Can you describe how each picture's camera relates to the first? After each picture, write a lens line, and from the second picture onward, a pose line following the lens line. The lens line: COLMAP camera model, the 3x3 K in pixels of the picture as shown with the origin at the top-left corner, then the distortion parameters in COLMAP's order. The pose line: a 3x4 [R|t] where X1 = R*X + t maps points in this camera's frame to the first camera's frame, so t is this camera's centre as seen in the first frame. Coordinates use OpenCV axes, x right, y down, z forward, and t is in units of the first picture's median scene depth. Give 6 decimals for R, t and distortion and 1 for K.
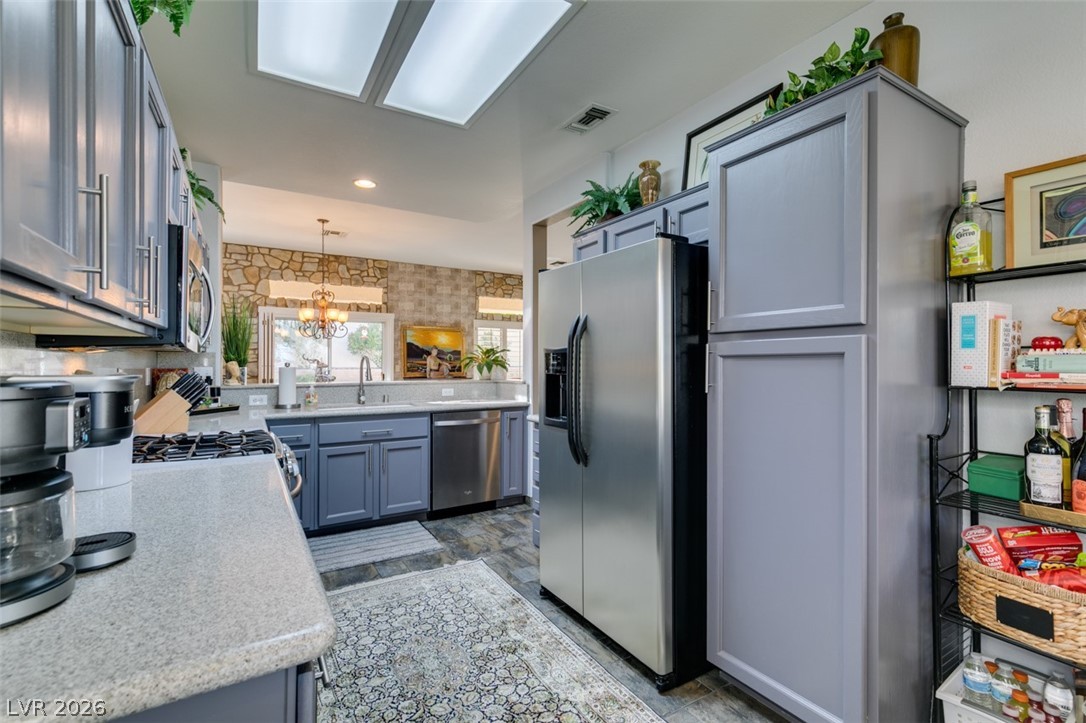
lens RADIAL K [[500.9, 0, 551.8], [0, 500.9, 356.1], [0, 0, 1]] dist [0.005818, -0.003582]
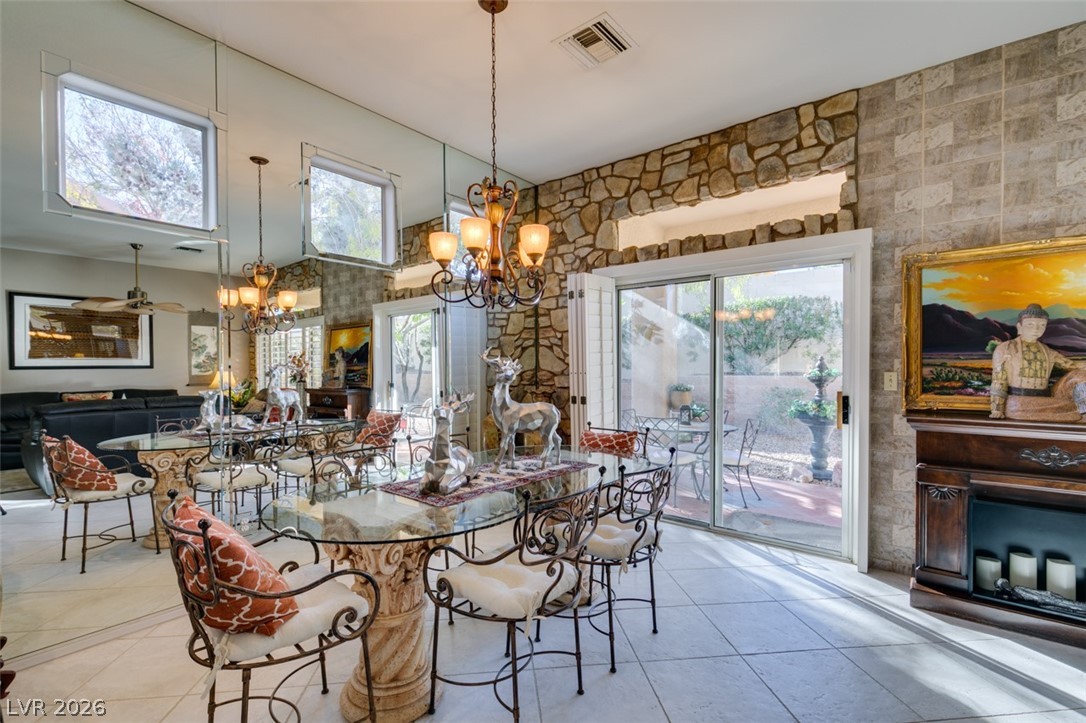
lens RADIAL K [[484.7, 0, 543.1], [0, 484.7, 374.2], [0, 0, 1]] dist [-0.000173, -0.000178]
pose [[0.315405, 0.011926, -0.948882, -0.059564], [0.017515, 0.999678, 0.018387, 0.008732], [0.948795, -0.022419, 0.315094, 0.654125]]
